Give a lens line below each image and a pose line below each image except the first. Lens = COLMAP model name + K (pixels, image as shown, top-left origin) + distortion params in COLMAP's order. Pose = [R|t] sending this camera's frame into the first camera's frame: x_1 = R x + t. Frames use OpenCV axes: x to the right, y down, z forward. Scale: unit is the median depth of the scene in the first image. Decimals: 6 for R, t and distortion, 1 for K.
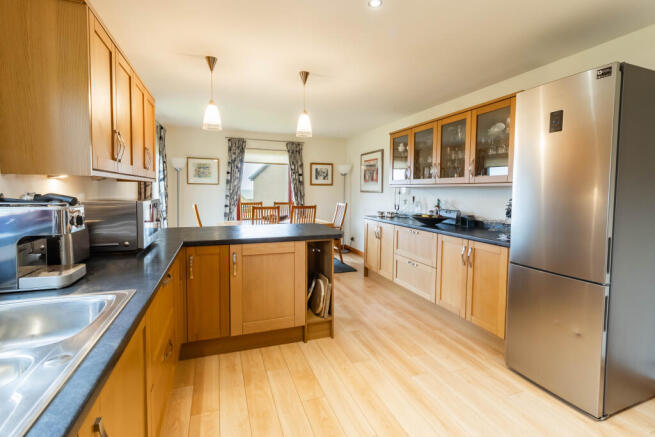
lens RADIAL K [[307.5, 0, 328.5], [0, 307.5, 206.6], [0, 0, 1]] dist [-0.000788, -0.000189]
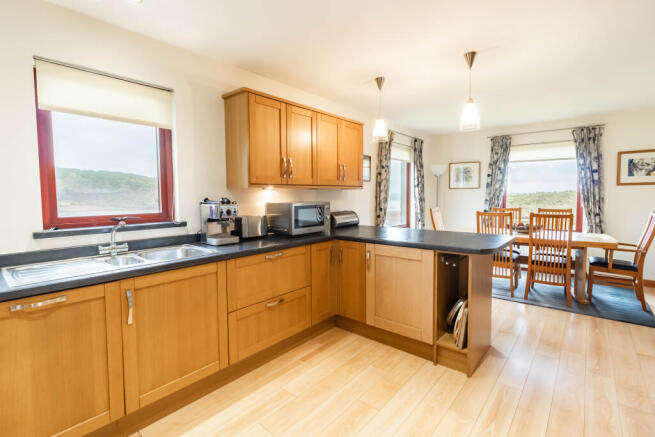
lens RADIAL K [[307.1, 0, 329.1], [0, 307.1, 212.9], [0, 0, 1]] dist [-0.000113, -0.000396]
pose [[0.496087, 0.038926, -0.867400, 0.239748], [-0.034468, 0.999090, 0.025123, -0.004352], [0.867588, 0.017434, 0.496977, 0.128759]]
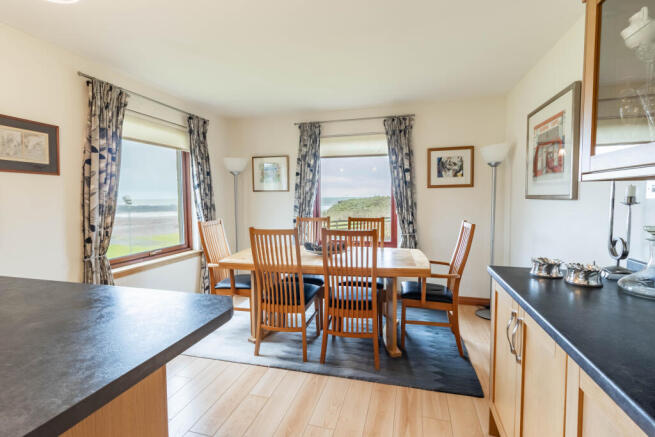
lens RADIAL K [[301.3, 0, 327.4], [0, 301.3, 213.9], [0, 0, 1]] dist [-0.001869, -0.000244]
pose [[0.810844, 0.014516, -0.585082, 0.132193], [-0.014001, 0.999887, 0.005403, -0.023582], [0.585095, 0.003811, 0.810956, 0.484386]]
